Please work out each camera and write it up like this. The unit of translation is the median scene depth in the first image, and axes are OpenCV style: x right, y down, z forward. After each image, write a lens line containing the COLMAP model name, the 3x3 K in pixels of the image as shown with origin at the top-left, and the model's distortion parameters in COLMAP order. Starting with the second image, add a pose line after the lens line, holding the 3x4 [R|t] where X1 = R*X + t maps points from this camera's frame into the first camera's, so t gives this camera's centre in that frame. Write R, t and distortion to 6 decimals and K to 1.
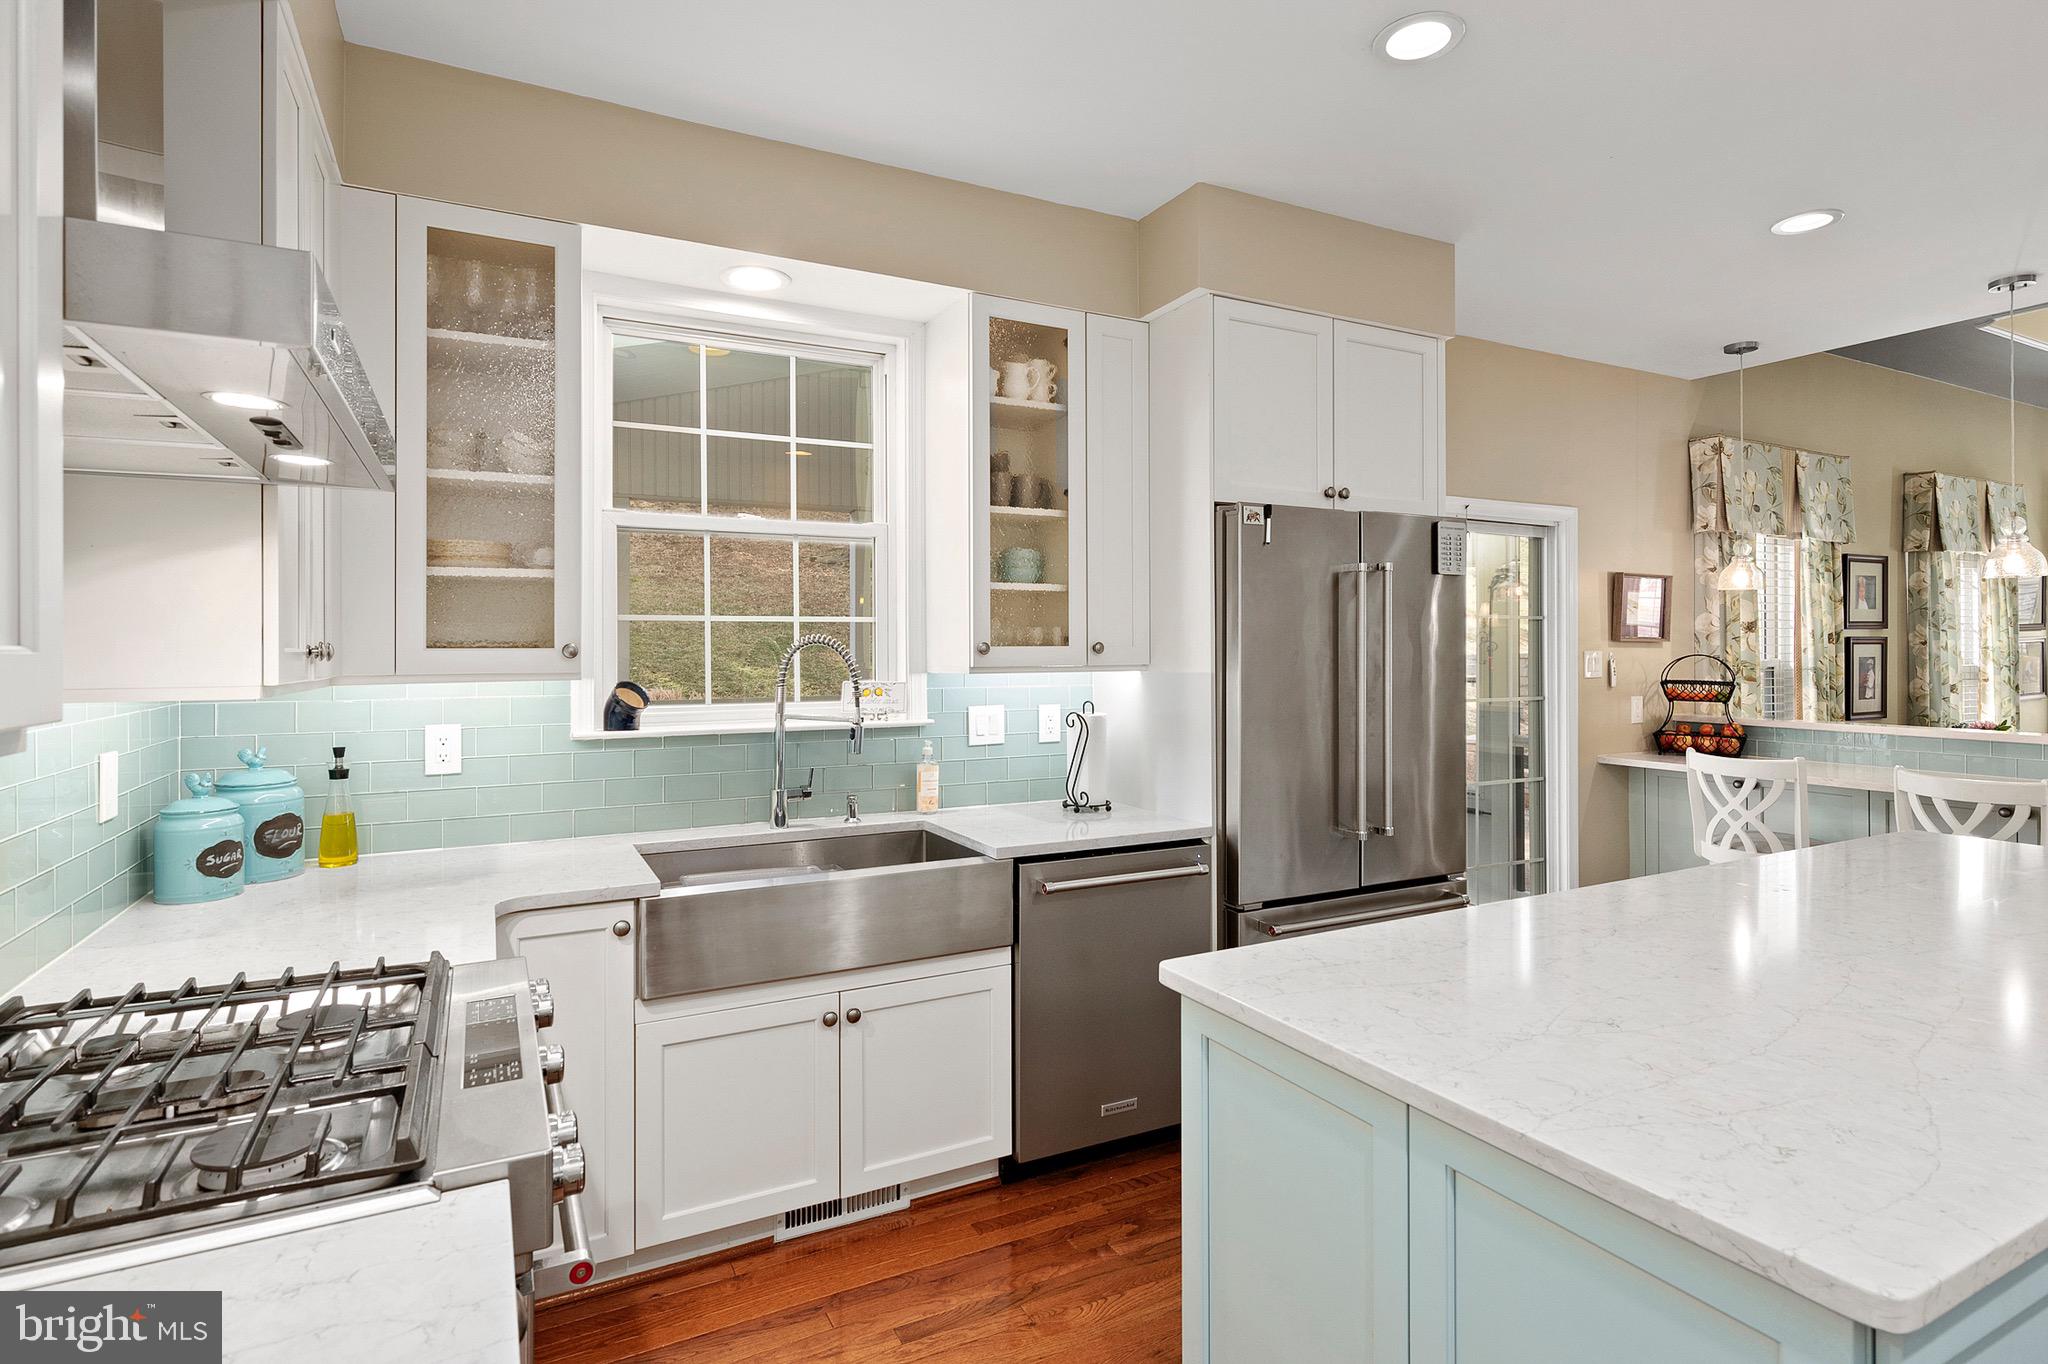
lens RADIAL K [[1034.5, 0, 1032.8], [0, 1034.5, 648.1], [0, 0, 1]] dist [0.002494, 0.000756]
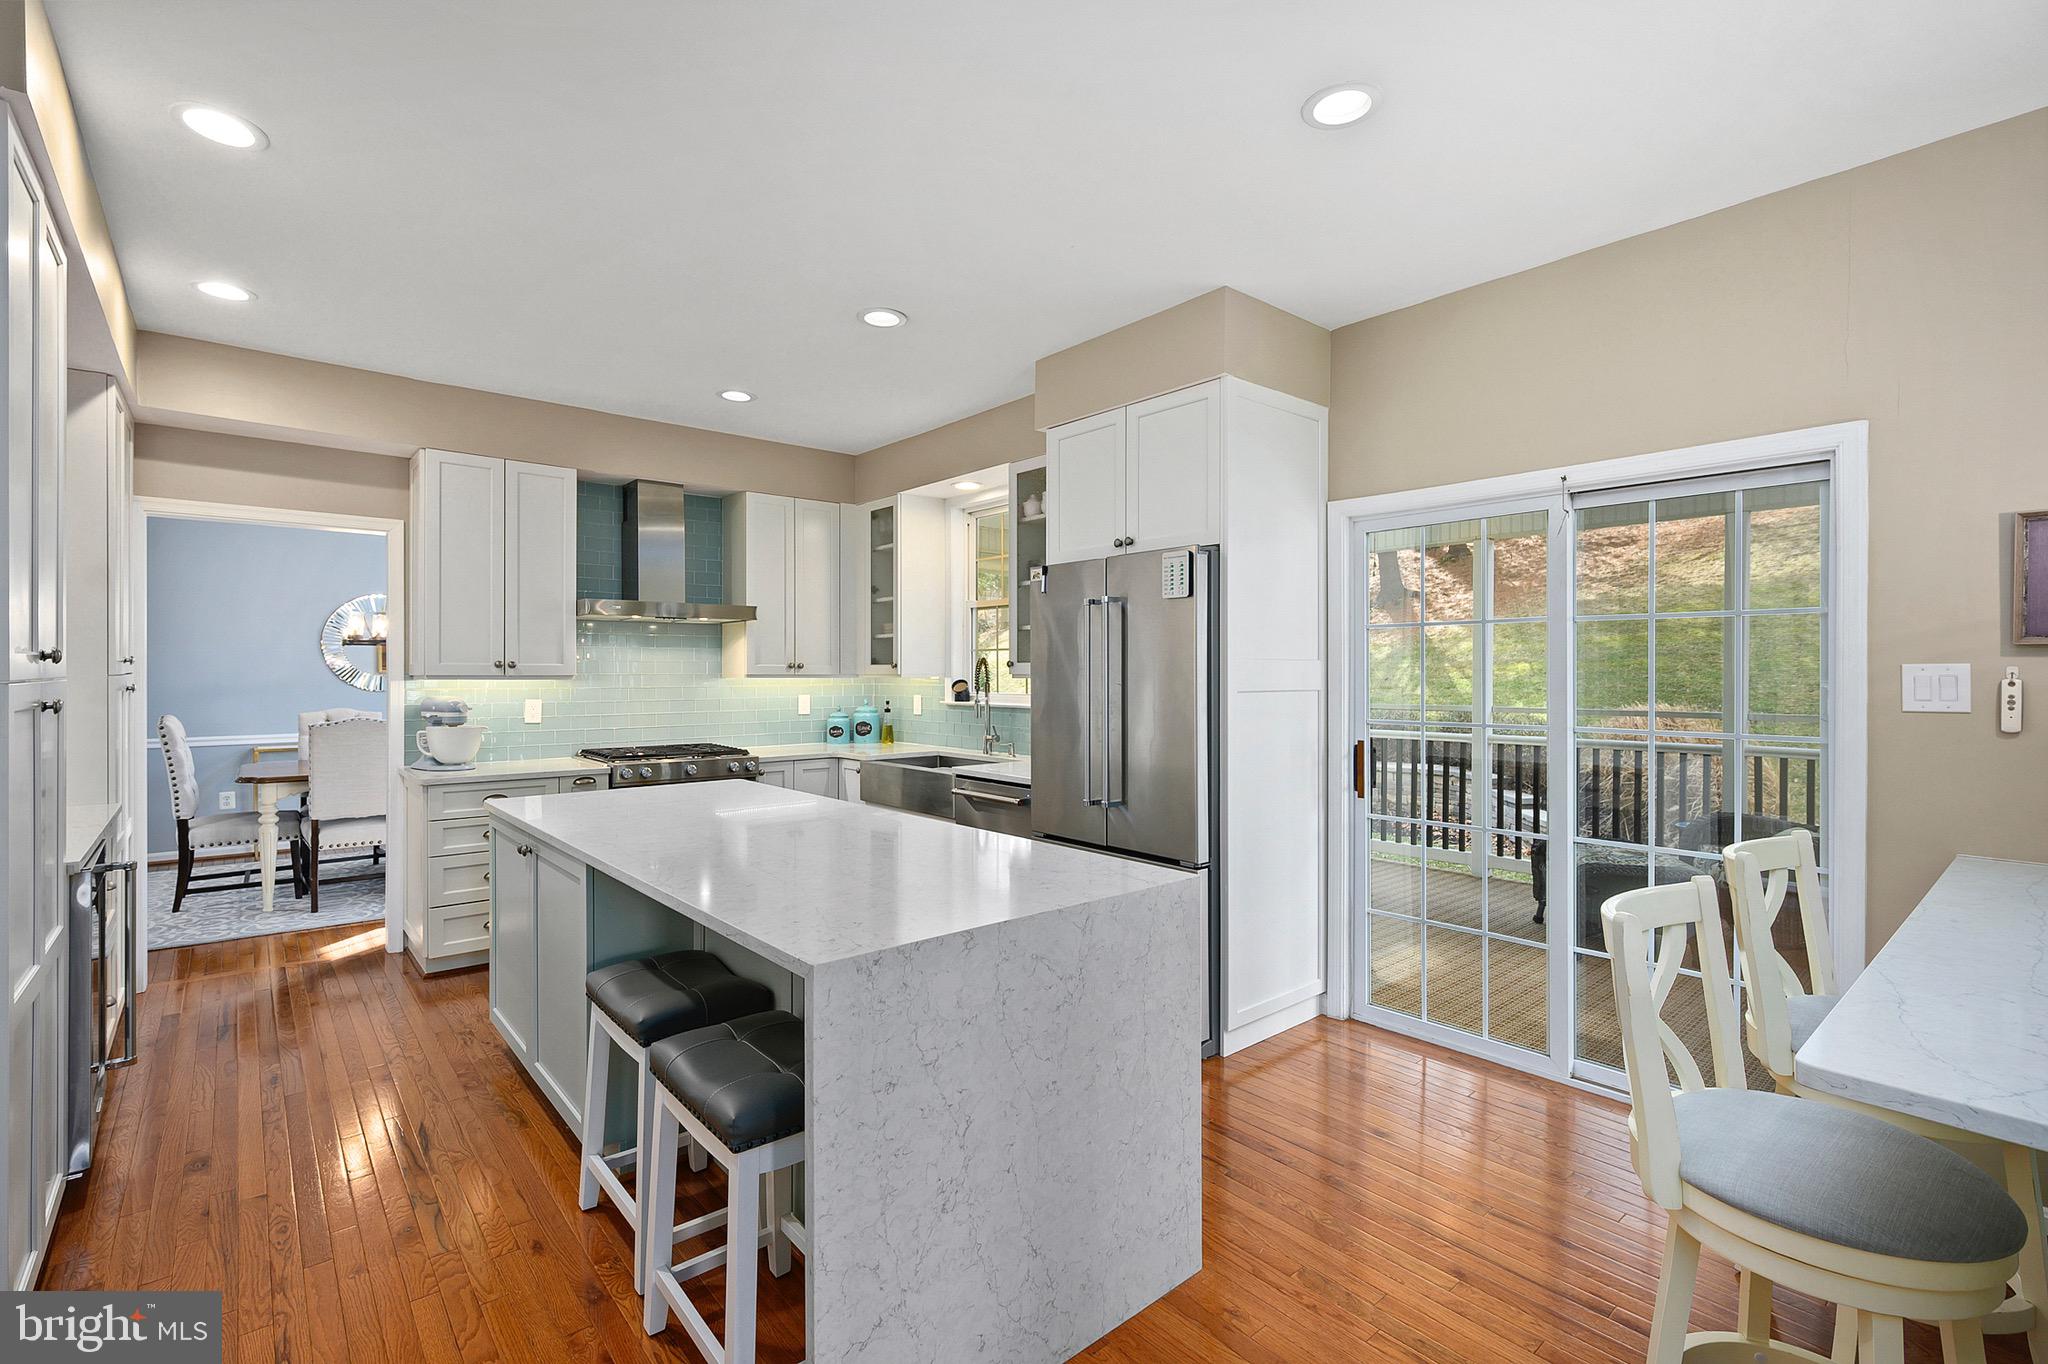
lens RADIAL K [[921.4, 0, 1019.9], [0, 921.4, 679.0], [0, 0, 1]] dist [0.000398, 0.000293]
pose [[0.223489, 0.012320, -0.974629, 1.855736], [0.002712, 0.999908, 0.013262, 0.006922], [0.974703, -0.005608, 0.223435, 0.824324]]
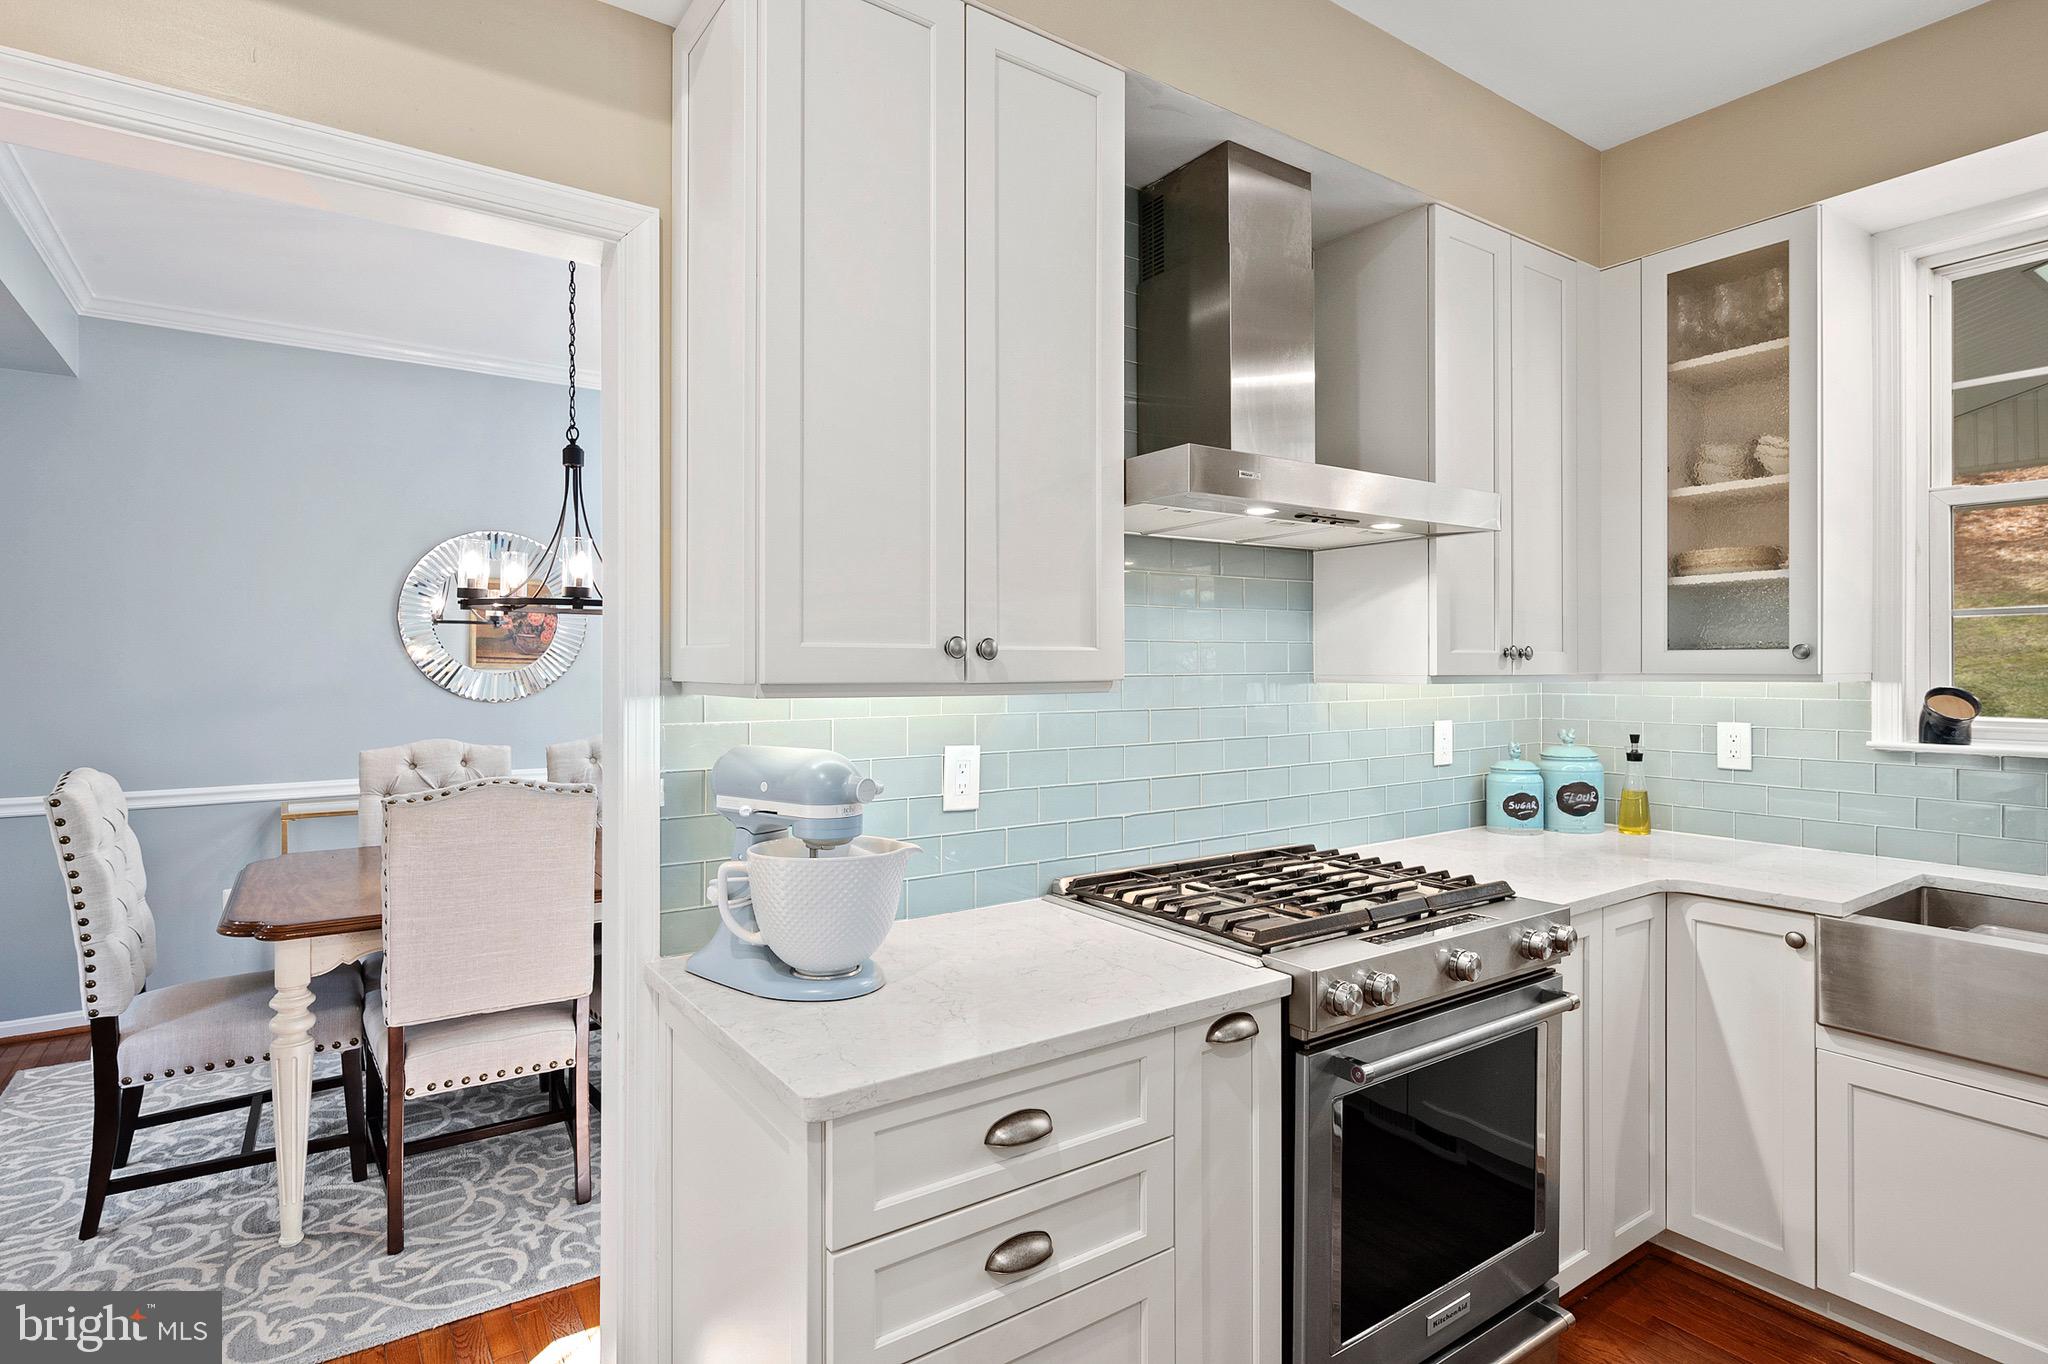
lens RADIAL K [[1034.2, 0, 1017.2], [0, 1034.2, 665.4], [0, 0, 1]] dist [-0.001618, -0.000938]
pose [[0.127638, 0.006594, -0.991799, 0.427154], [0.003703, 0.999968, 0.007125, 0.006074], [0.991814, -0.004582, 0.127610, 0.154101]]
